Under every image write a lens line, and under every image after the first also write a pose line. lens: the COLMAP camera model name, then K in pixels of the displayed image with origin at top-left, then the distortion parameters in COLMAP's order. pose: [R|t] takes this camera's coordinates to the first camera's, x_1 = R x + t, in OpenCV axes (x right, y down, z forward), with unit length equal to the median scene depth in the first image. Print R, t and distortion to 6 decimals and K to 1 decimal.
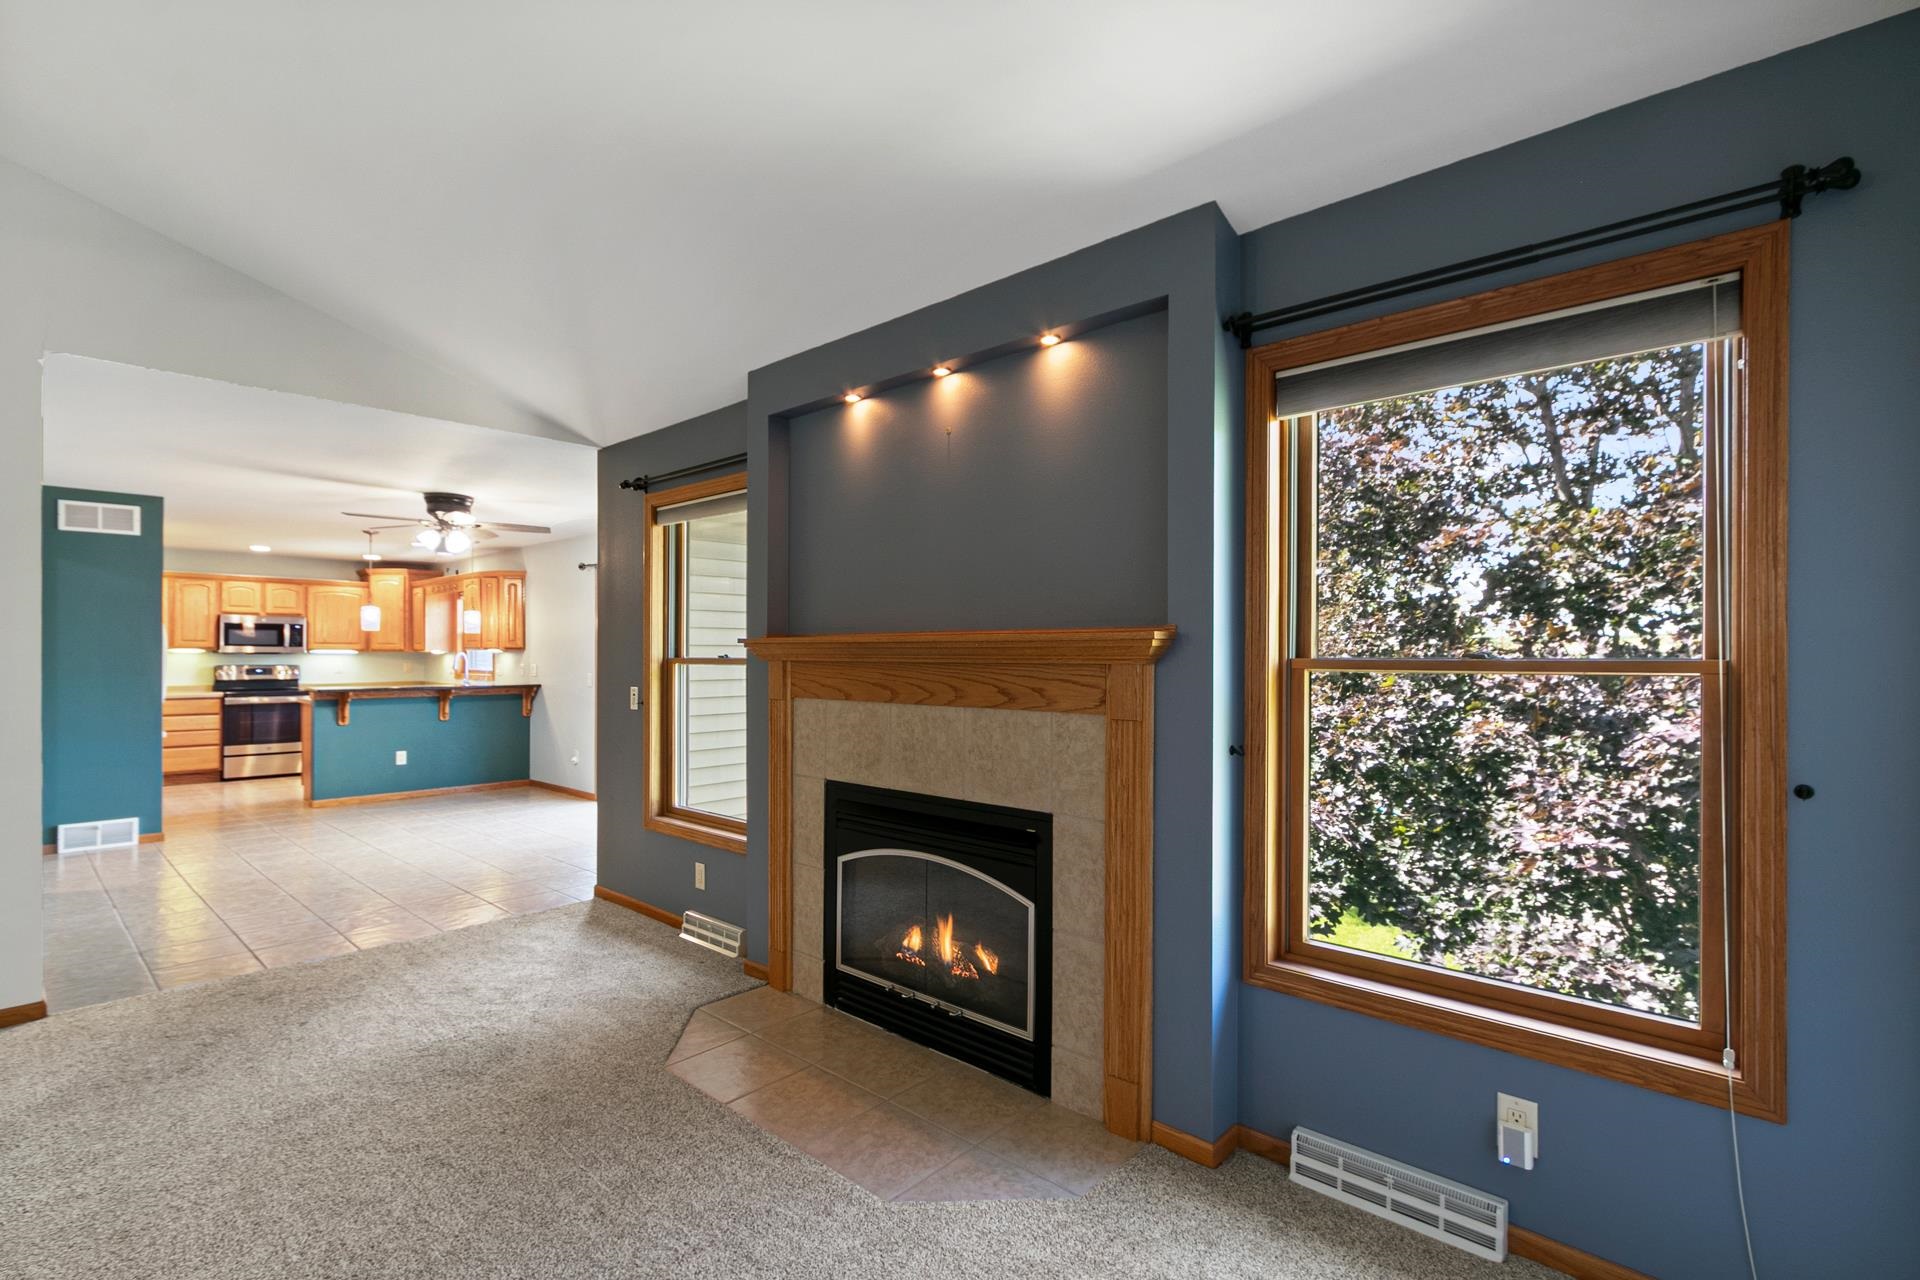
lens RADIAL K [[879.0, 0, 945.1], [0, 879.0, 653.7], [0, 0, 1]] dist [0.005013, -0.000263]
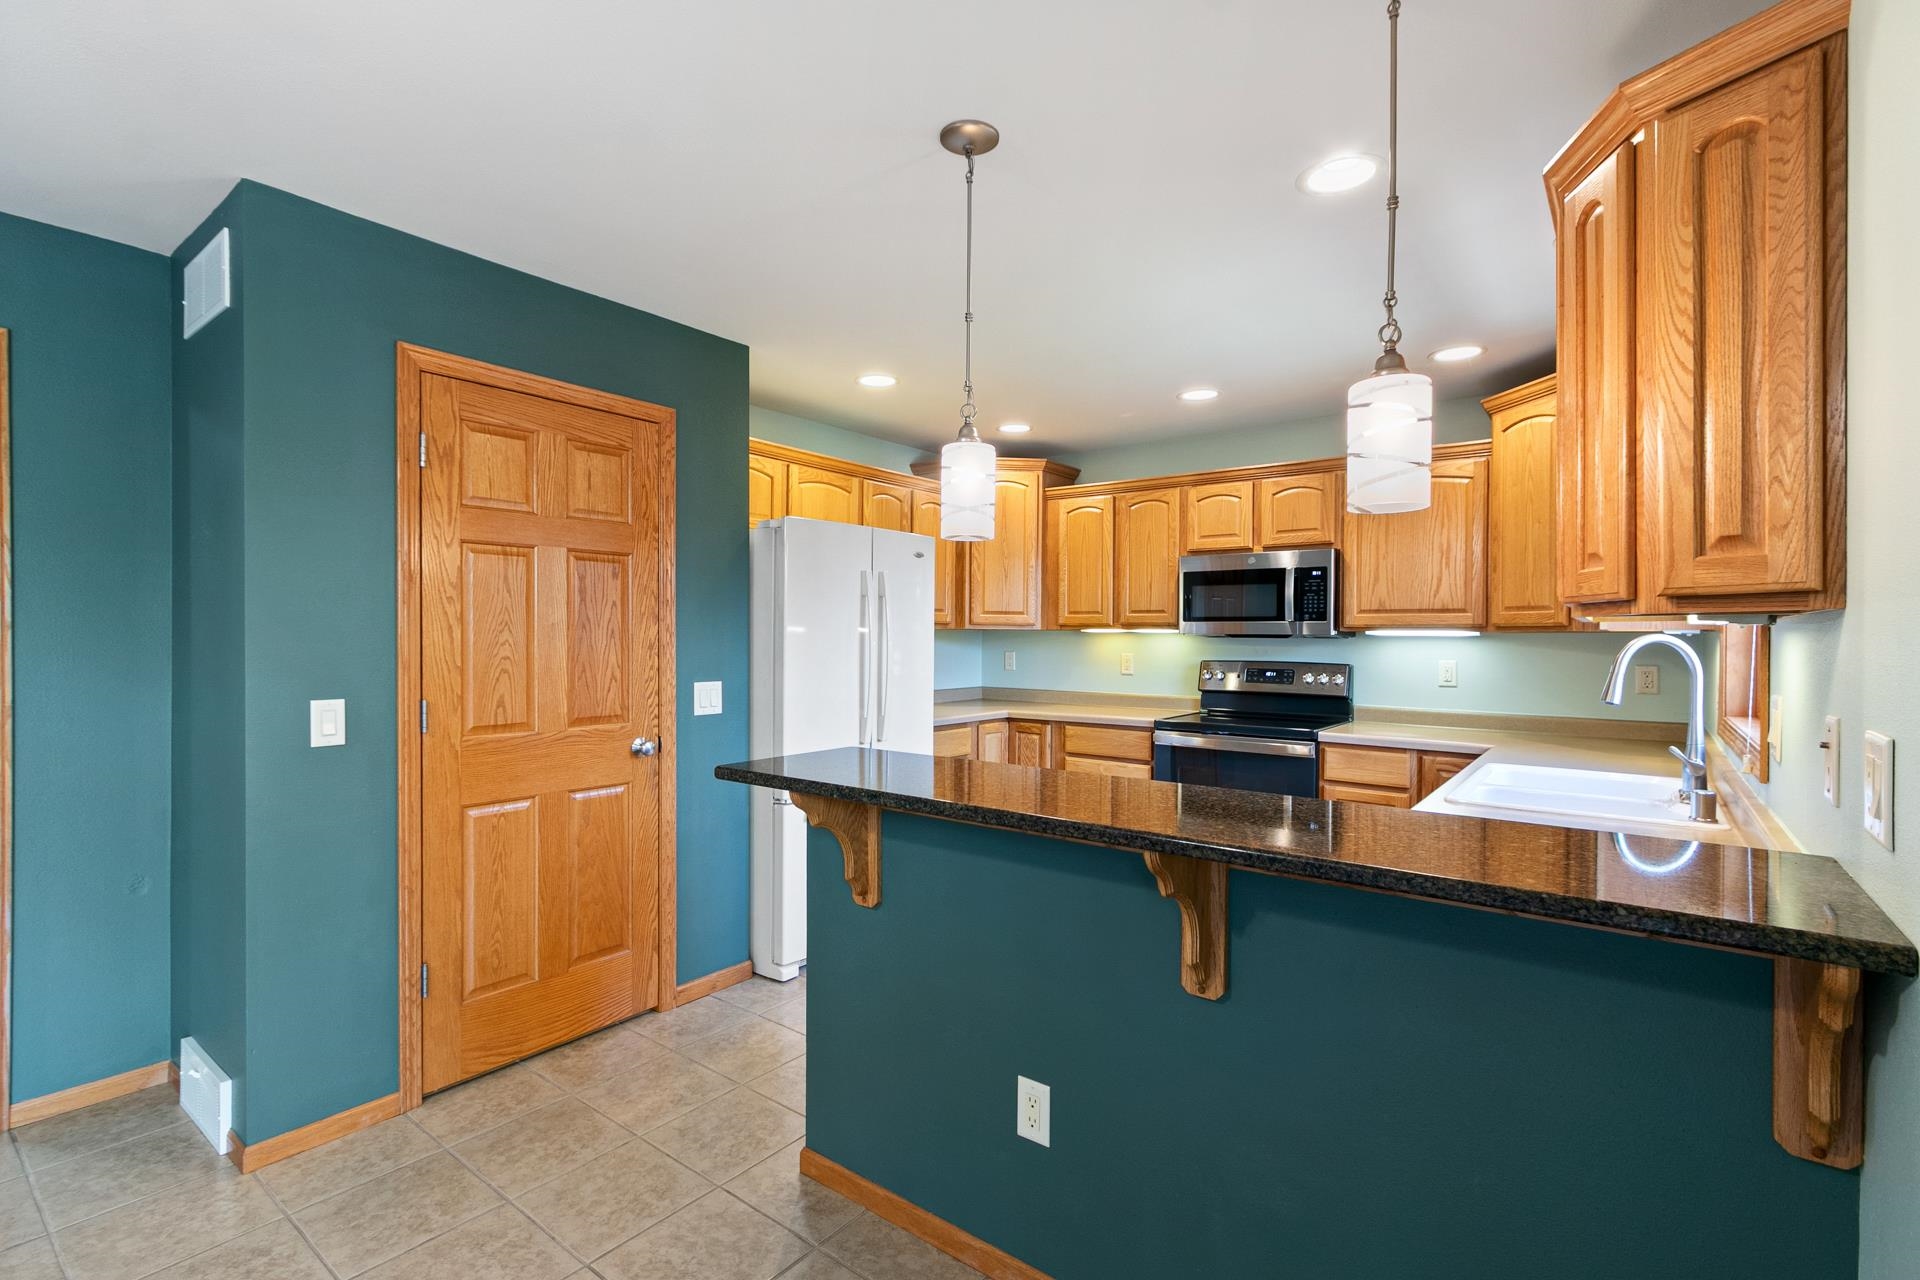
lens RADIAL K [[879.0, 0, 945.1], [0, 879.0, 653.7], [0, 0, 1]] dist [0.005013, -0.000263]
pose [[0.069484, 0.019576, -0.997391, -0.992289], [-0.002939, 0.999807, 0.019419, 0.000461], [0.997579, 0.001582, 0.069528, 2.381094]]
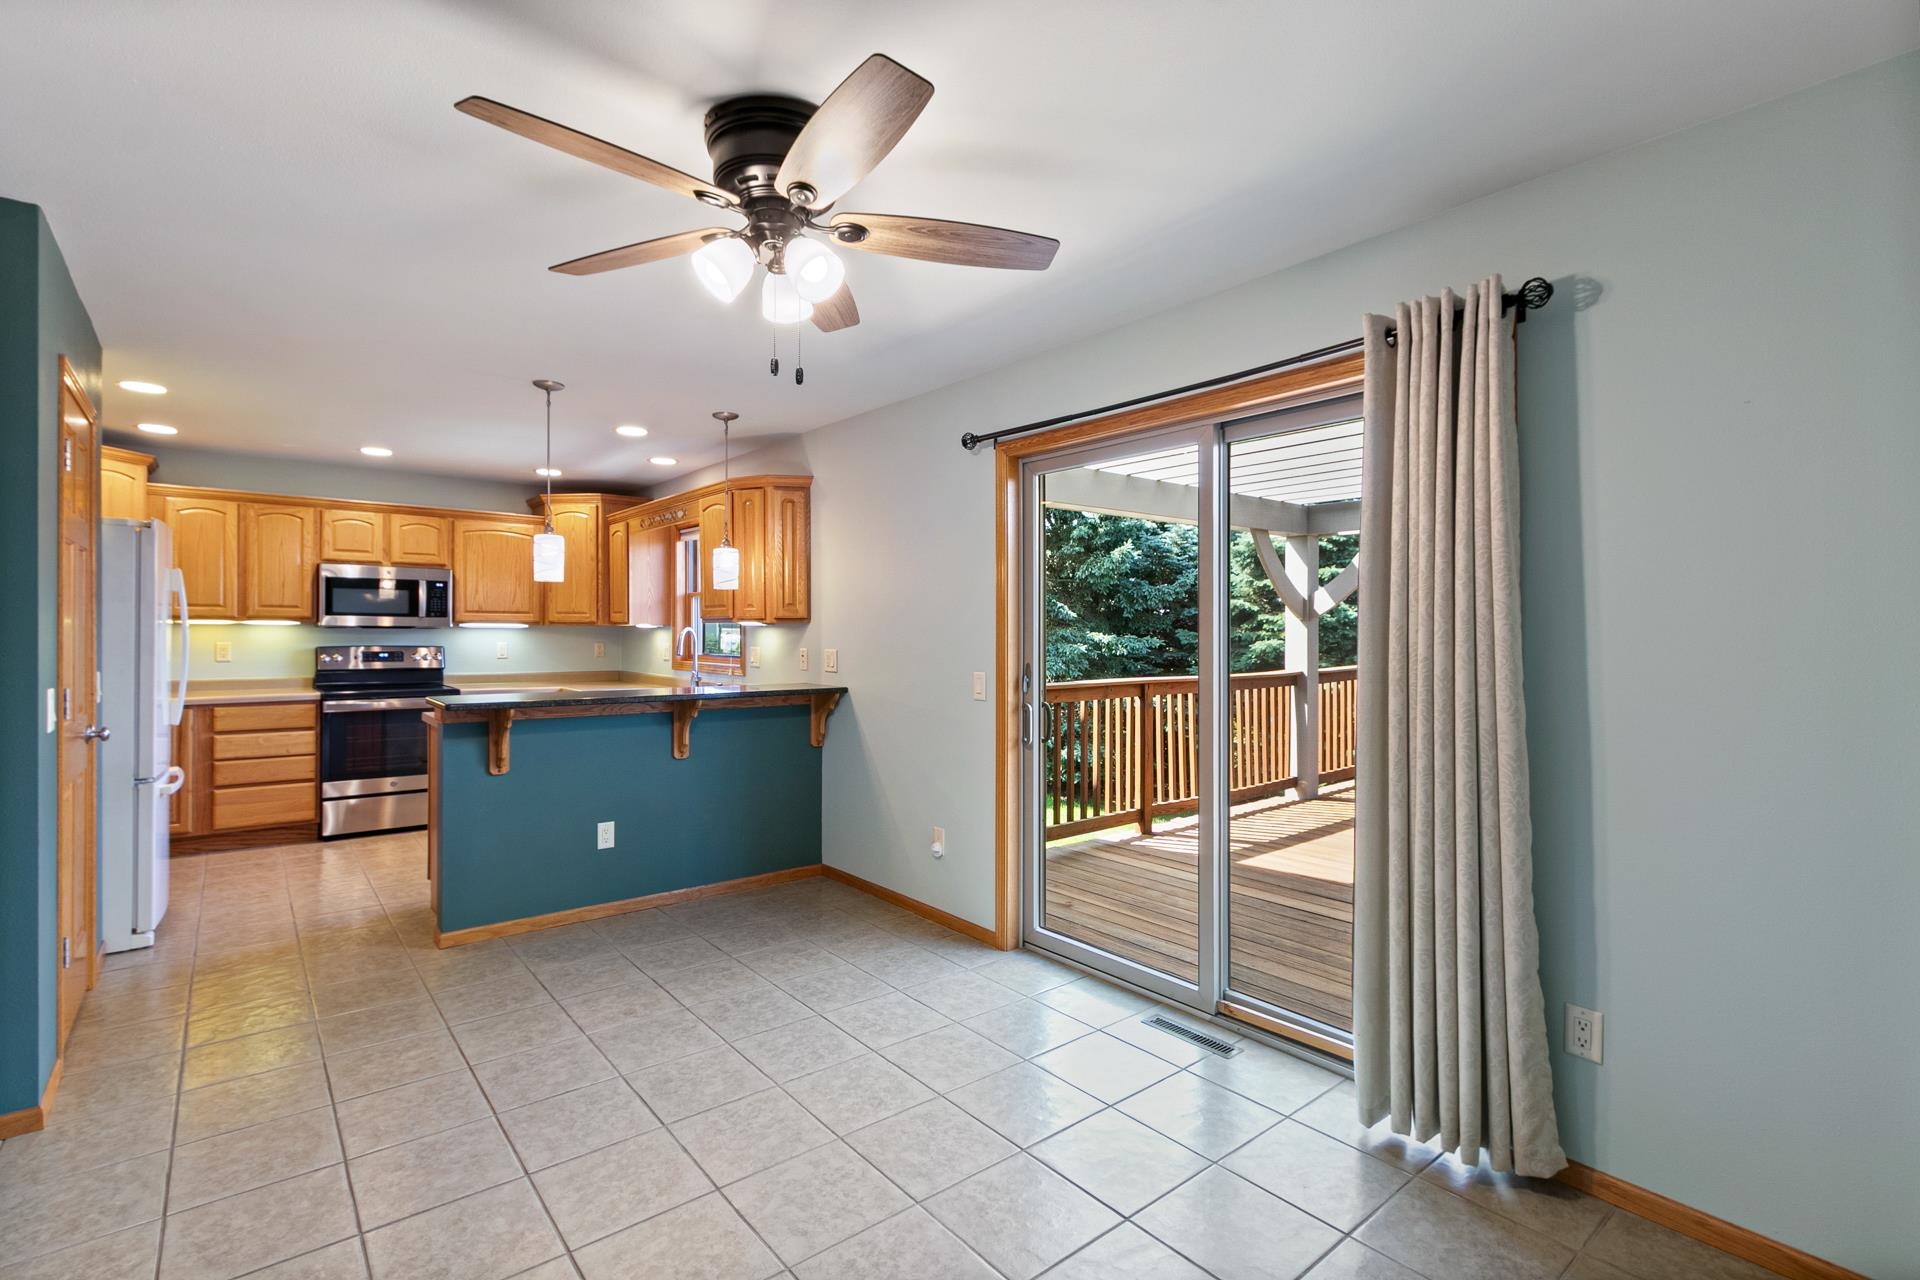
lens RADIAL K [[886.2, 0, 954.5], [0, 886.2, 629.5], [0, 0, 1]] dist [0.003148, -0.000573]
pose [[0.989687, 0.002610, -0.143220, -0.855932], [-0.002665, 0.999996, -0.000188, -0.000104], [0.143219, 0.000568, 0.989691, 1.298342]]
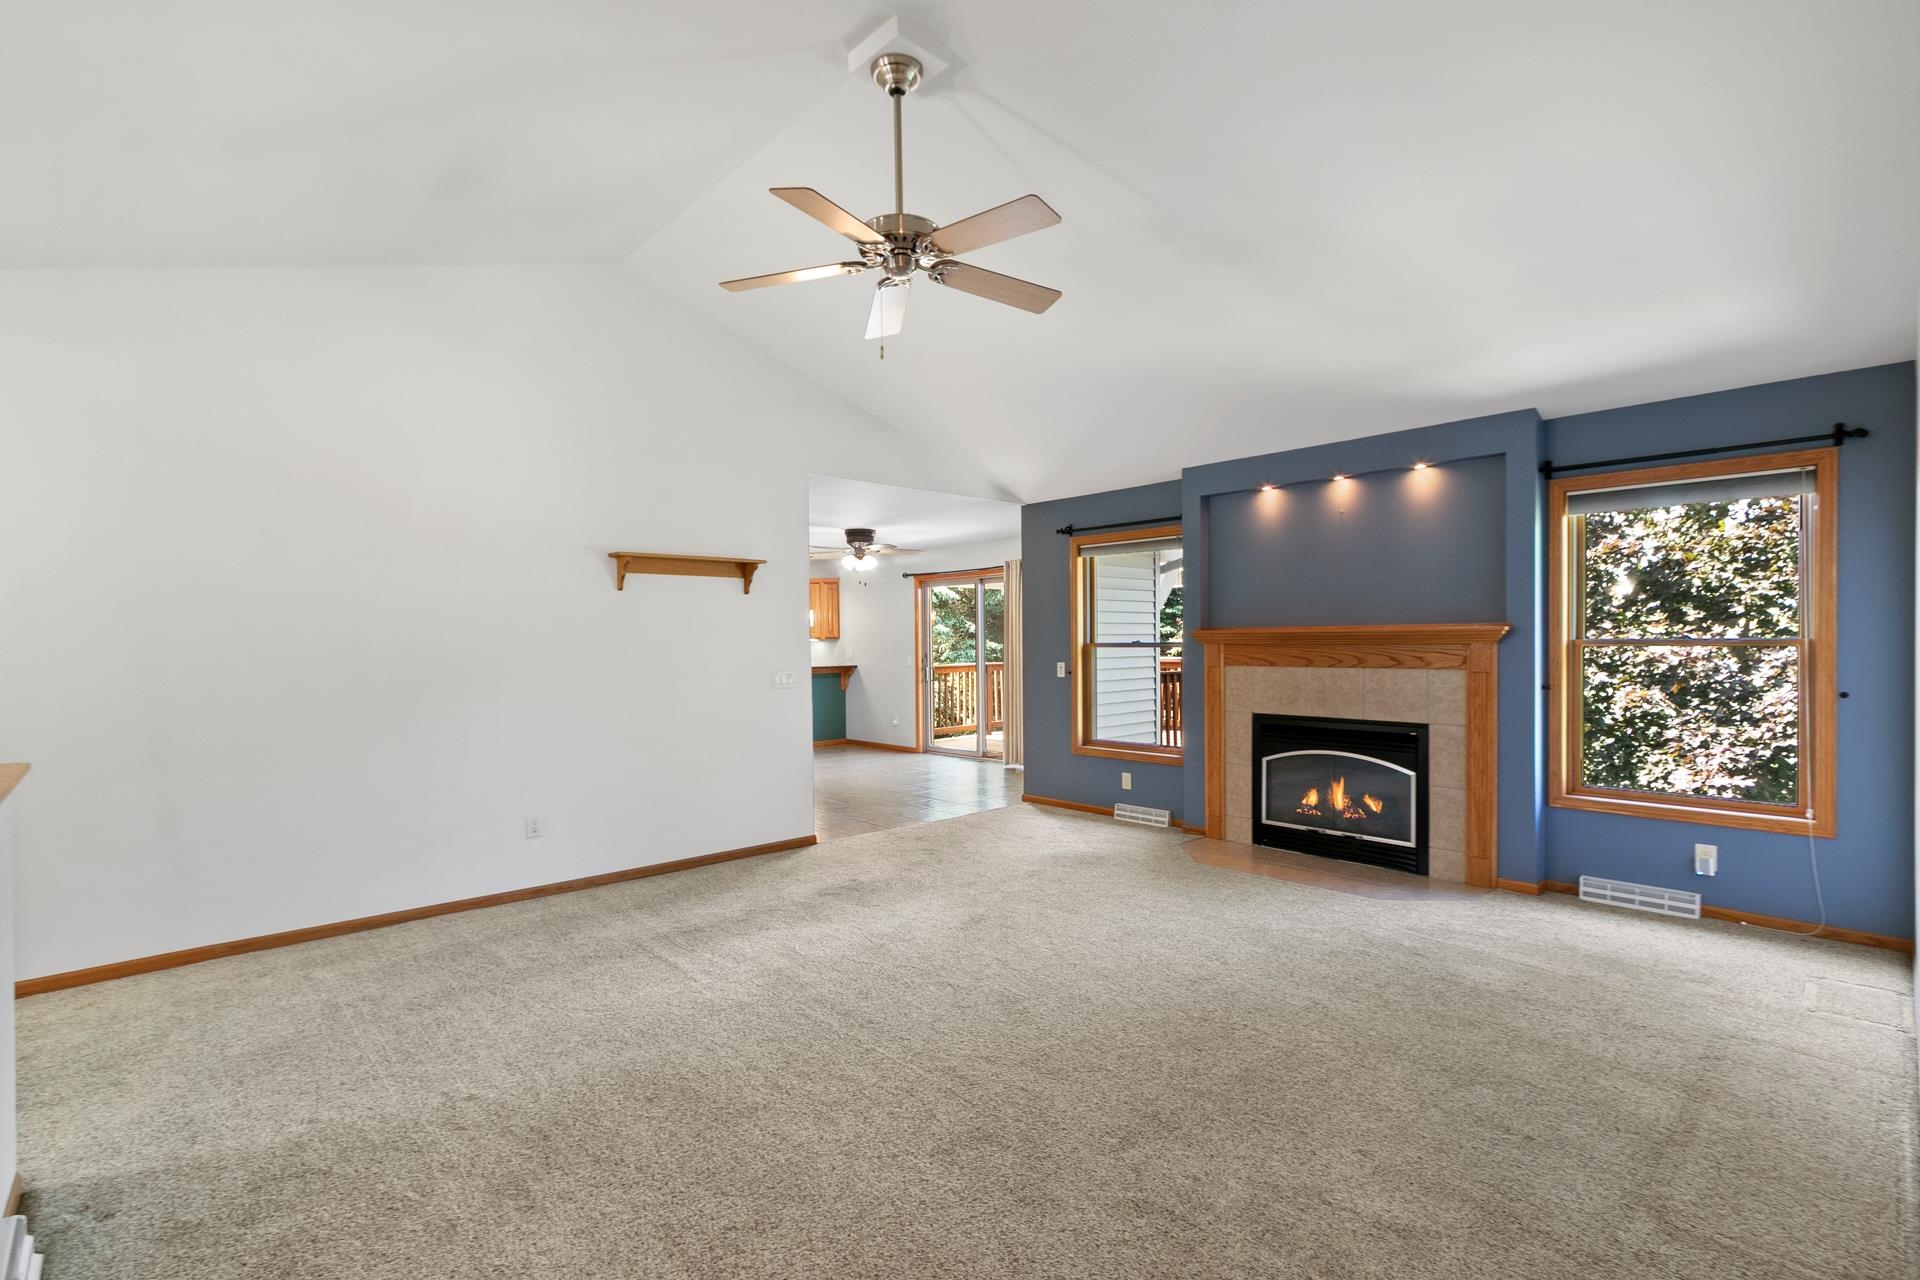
lens RADIAL K [[868.3, 0, 943.3], [0, 868.3, 647.0], [0, 0, 1]] dist [0.000060, -0.000514]
pose [[0.995875, -0.007560, -0.090418, -0.575386], [0.008308, 0.999934, 0.007900, -0.003538], [0.090352, -0.008619, 0.995873, -0.725024]]
